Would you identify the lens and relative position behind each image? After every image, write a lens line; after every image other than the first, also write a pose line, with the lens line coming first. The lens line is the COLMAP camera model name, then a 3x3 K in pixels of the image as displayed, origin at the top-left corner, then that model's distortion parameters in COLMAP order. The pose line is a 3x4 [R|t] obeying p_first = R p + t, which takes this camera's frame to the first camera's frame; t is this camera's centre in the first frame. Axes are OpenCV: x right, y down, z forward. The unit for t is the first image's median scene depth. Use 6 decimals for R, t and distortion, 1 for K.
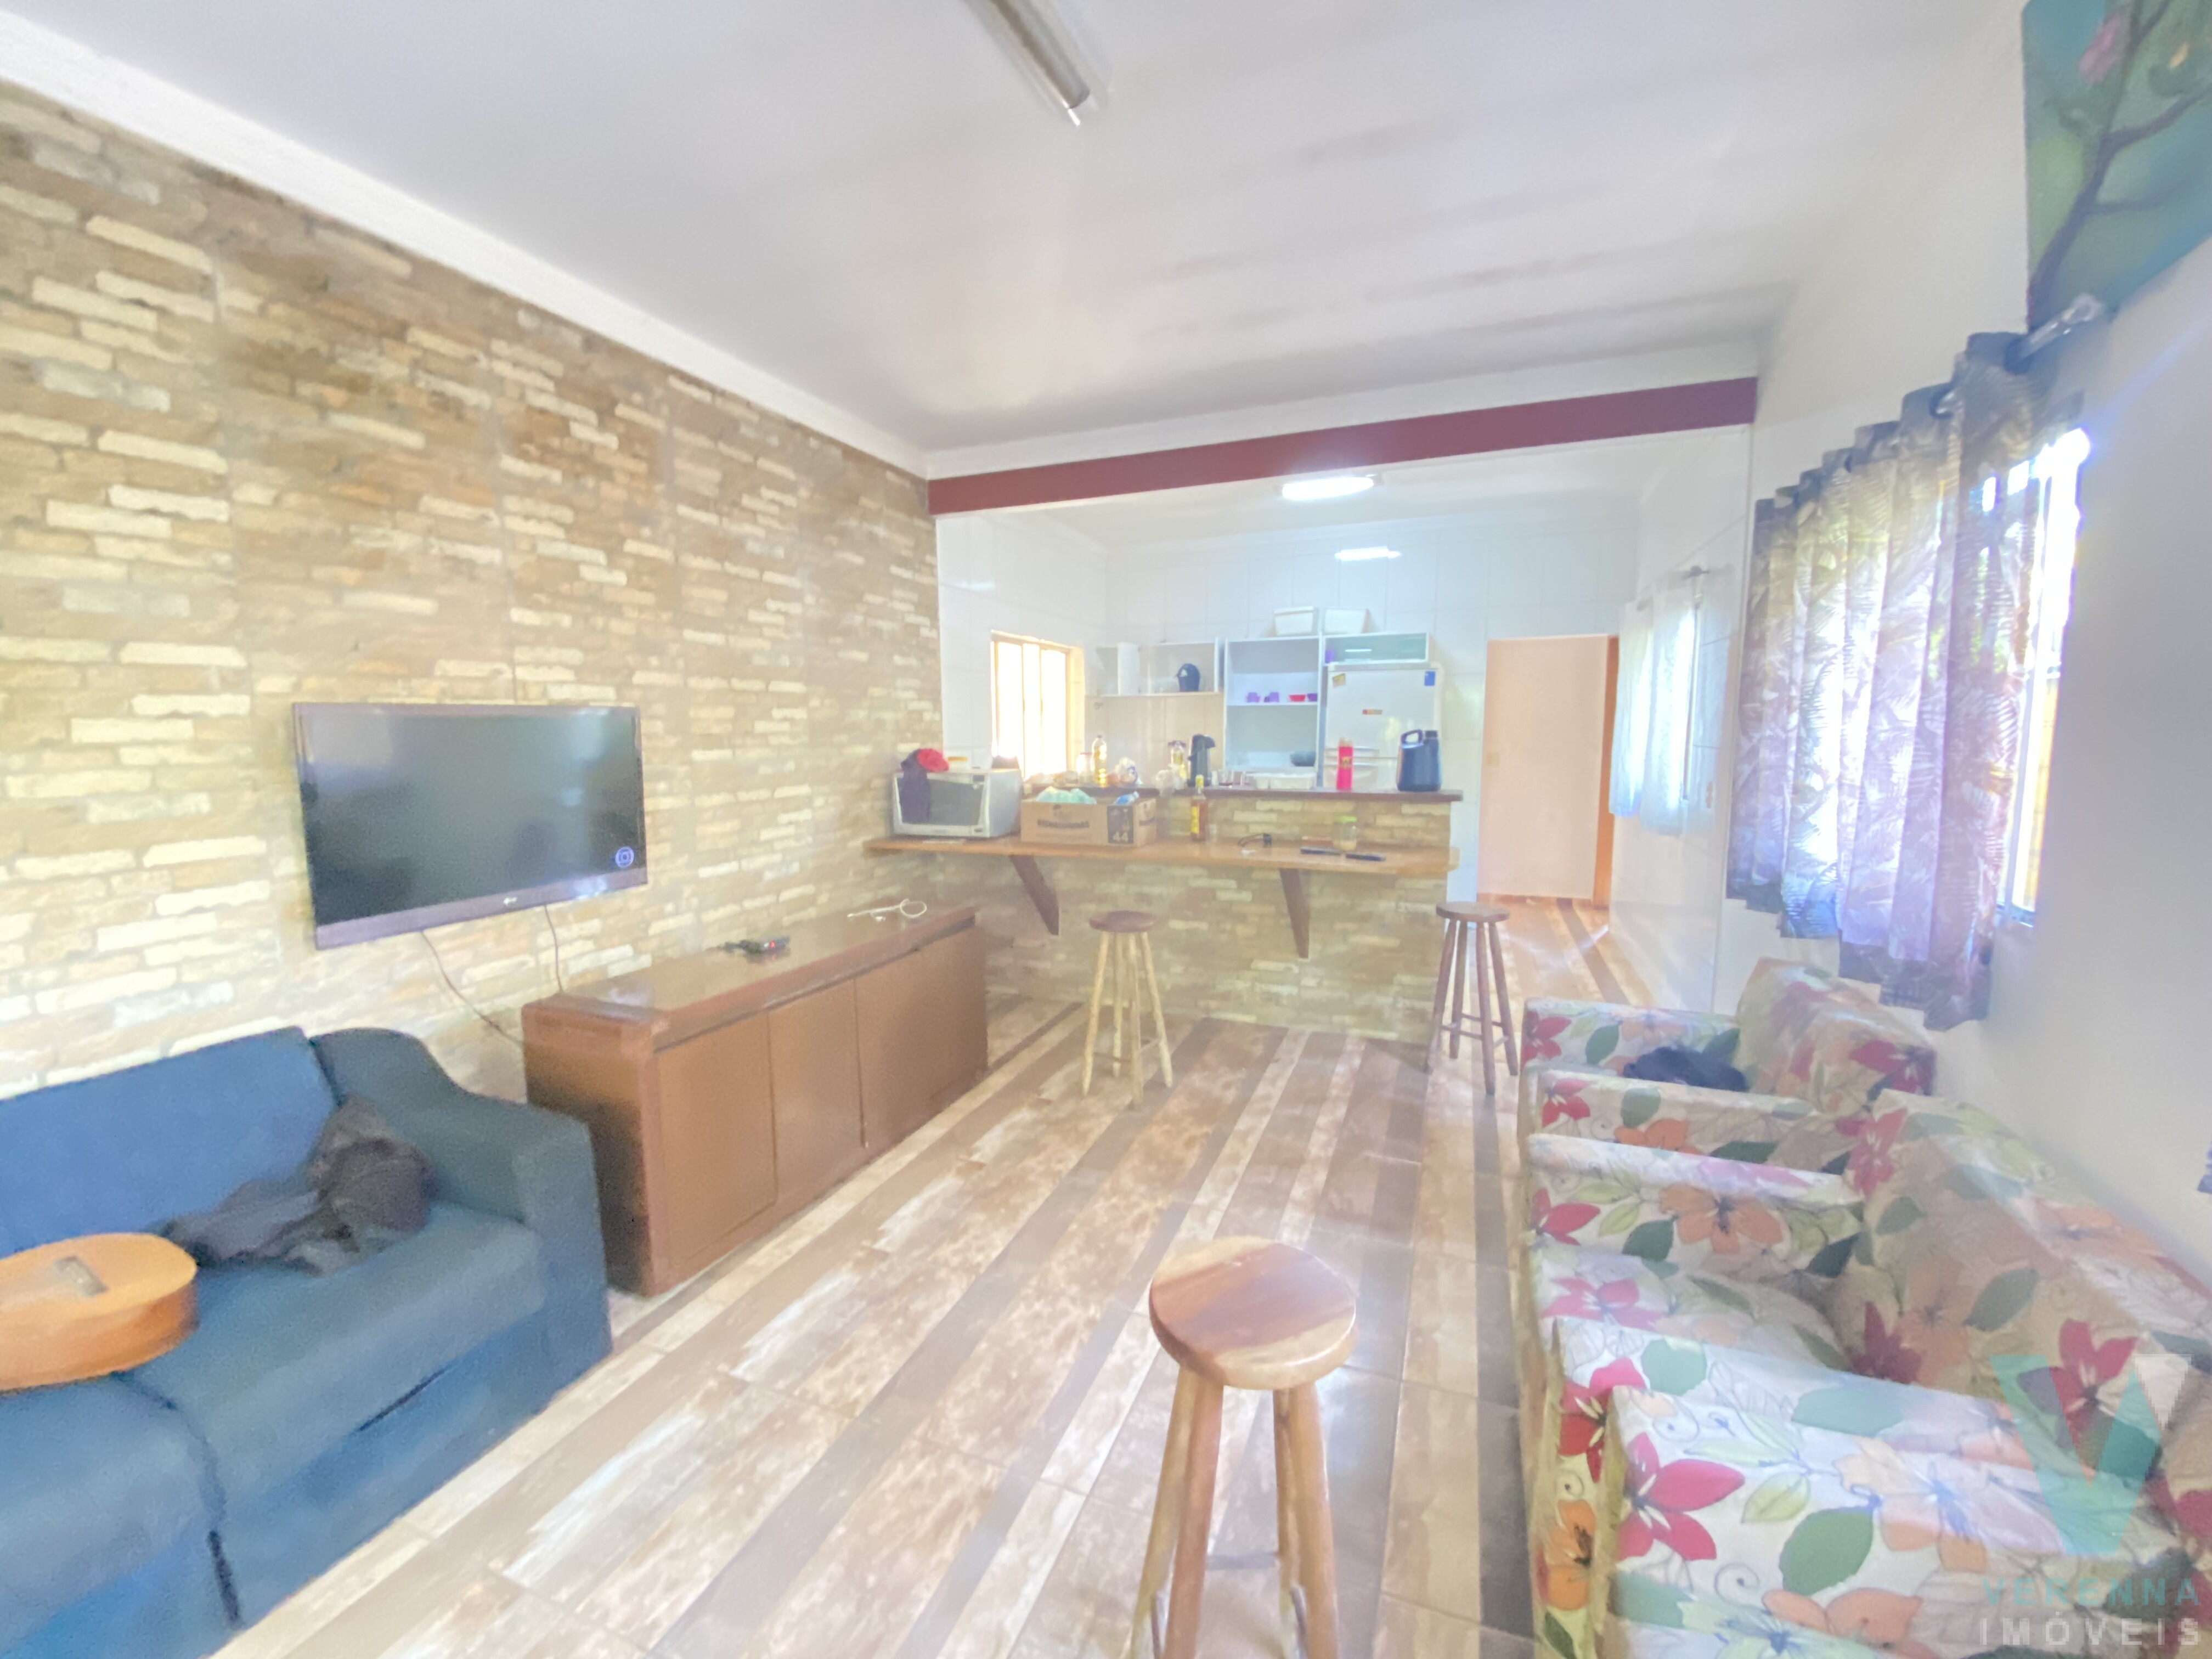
lens RADIAL K [[896.9, 0, 1112.1], [0, 896.9, 837.4], [0, 0, 1]] dist [-0.017837, -0.004665]
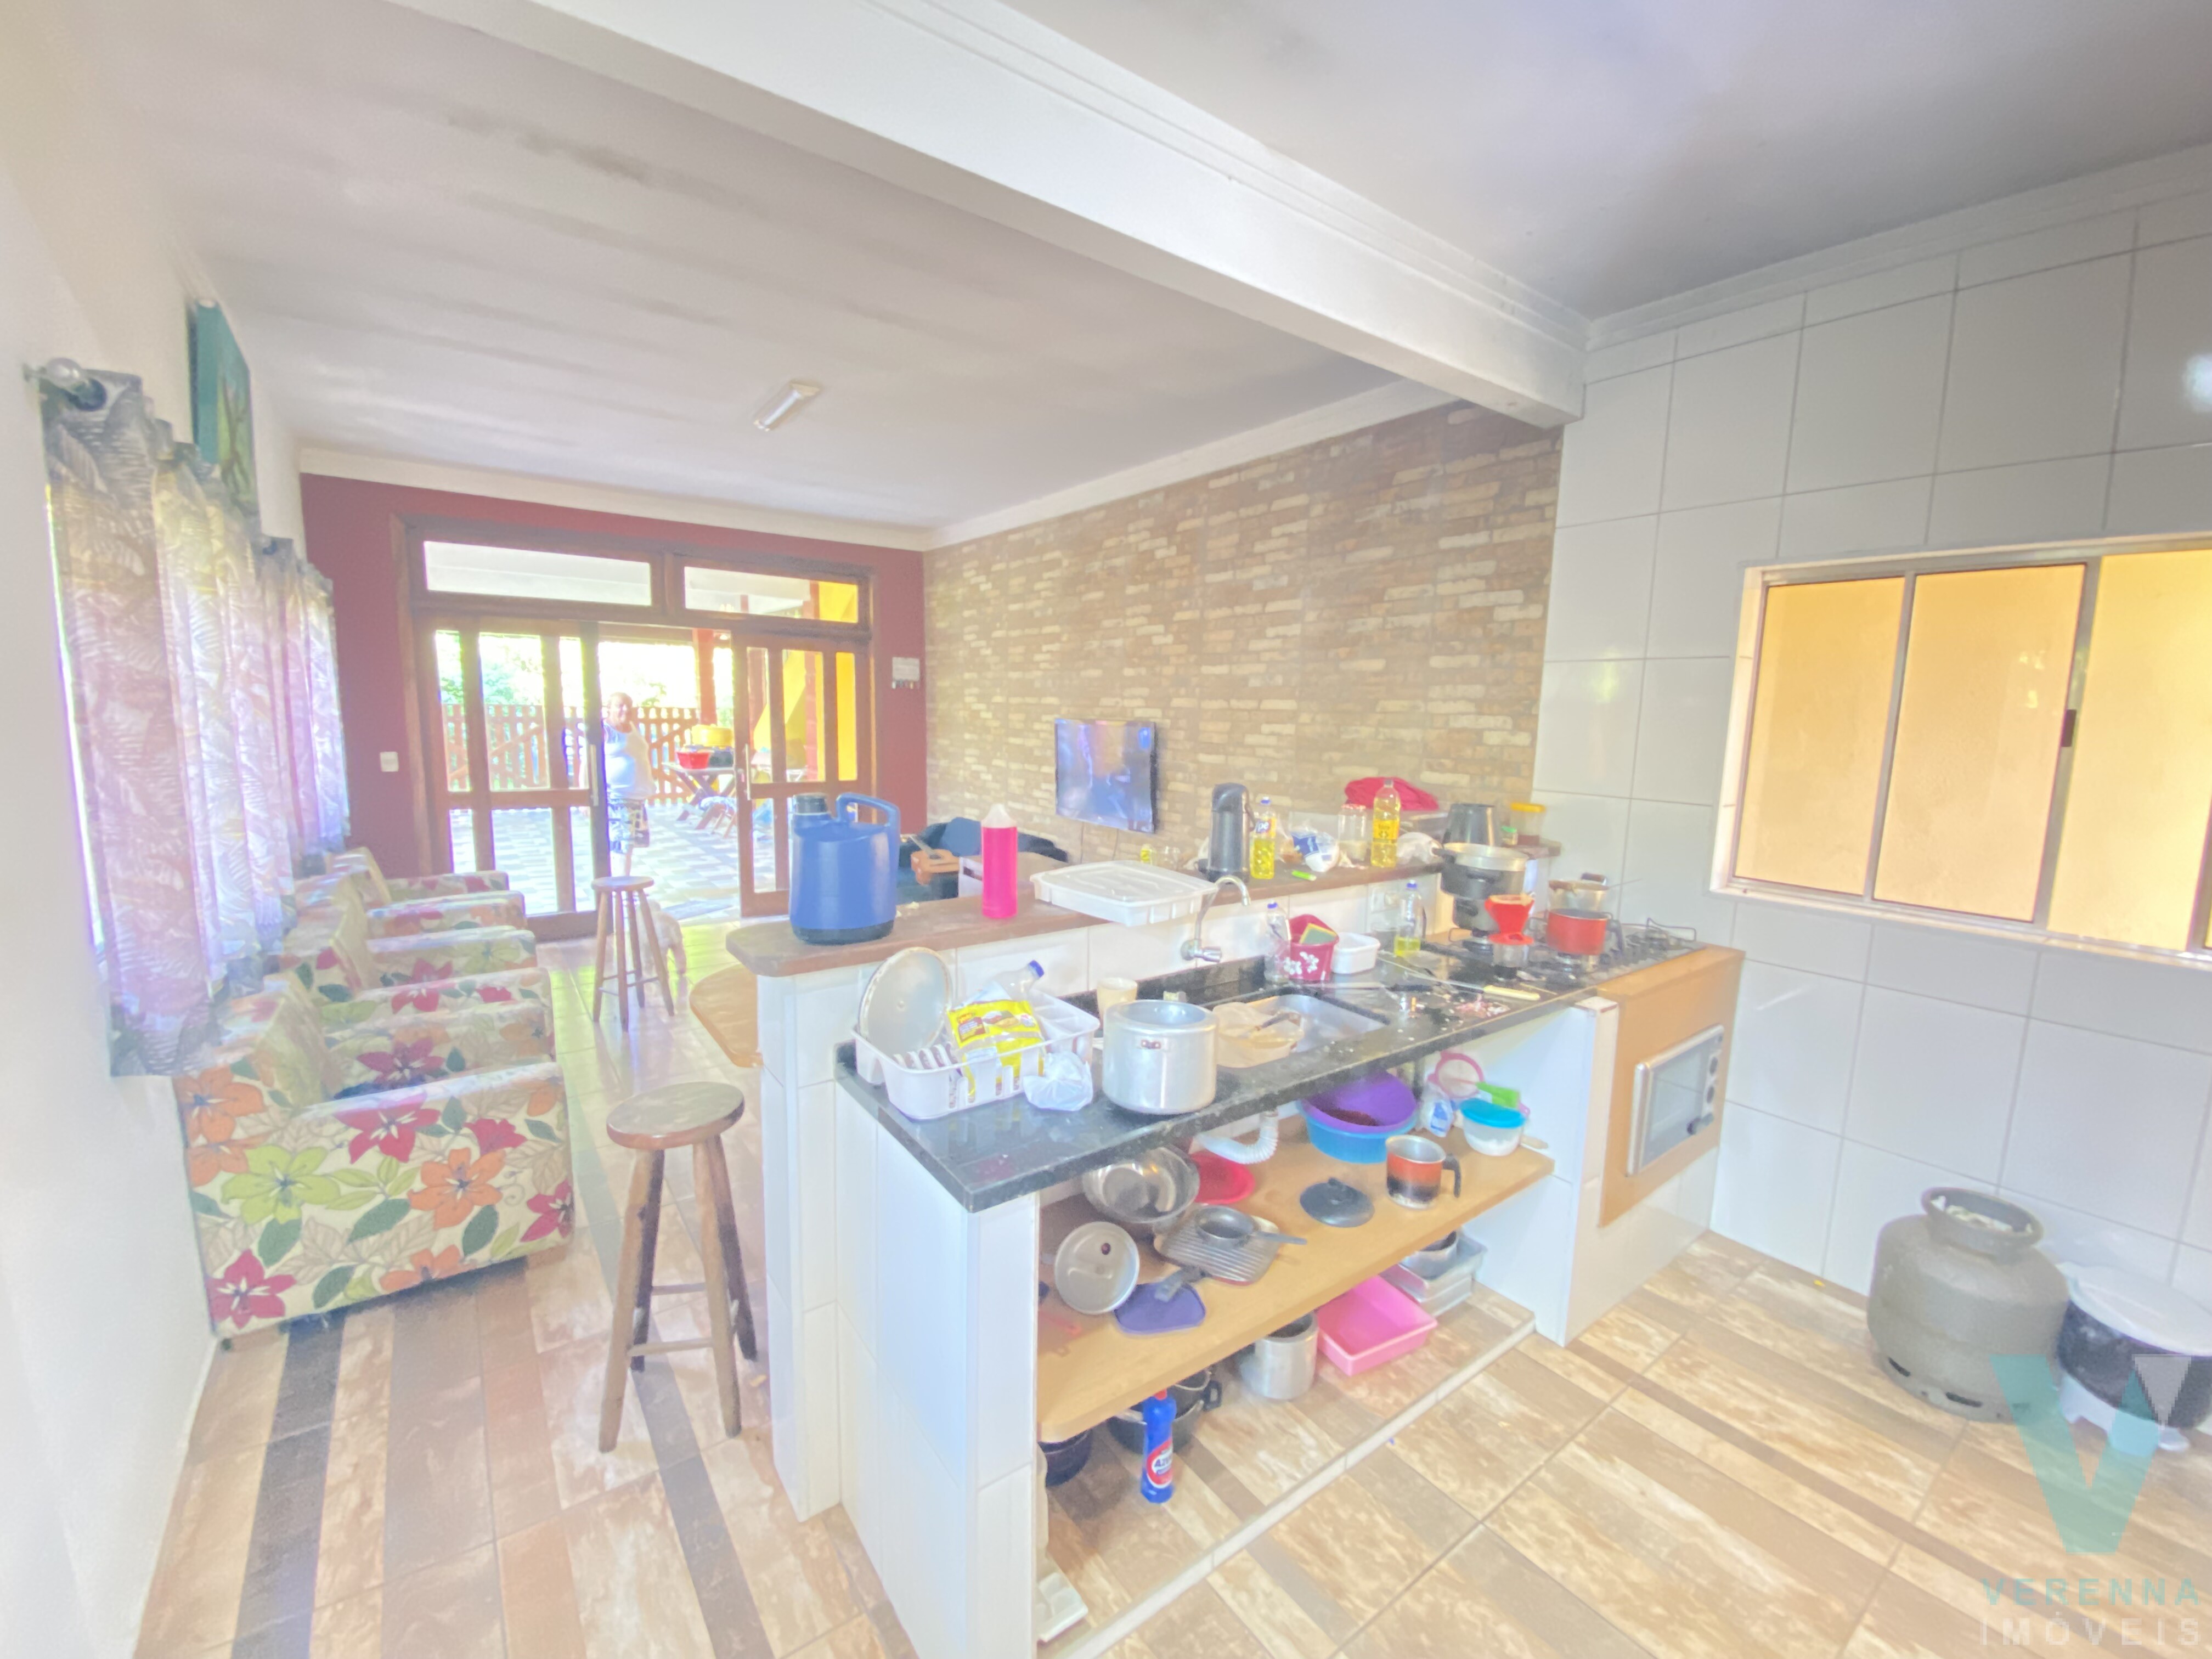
lens RADIAL K [[896.9, 0, 1111.2], [0, 896.9, 828.2], [0, 0, 1]] dist [-0.017837, -0.004665]
pose [[-0.532741, 0.118860, -0.837890, 0.732212], [-0.107474, 0.972569, 0.206298, -0.243962], [0.839426, 0.199955, -0.505353, 1.531512]]
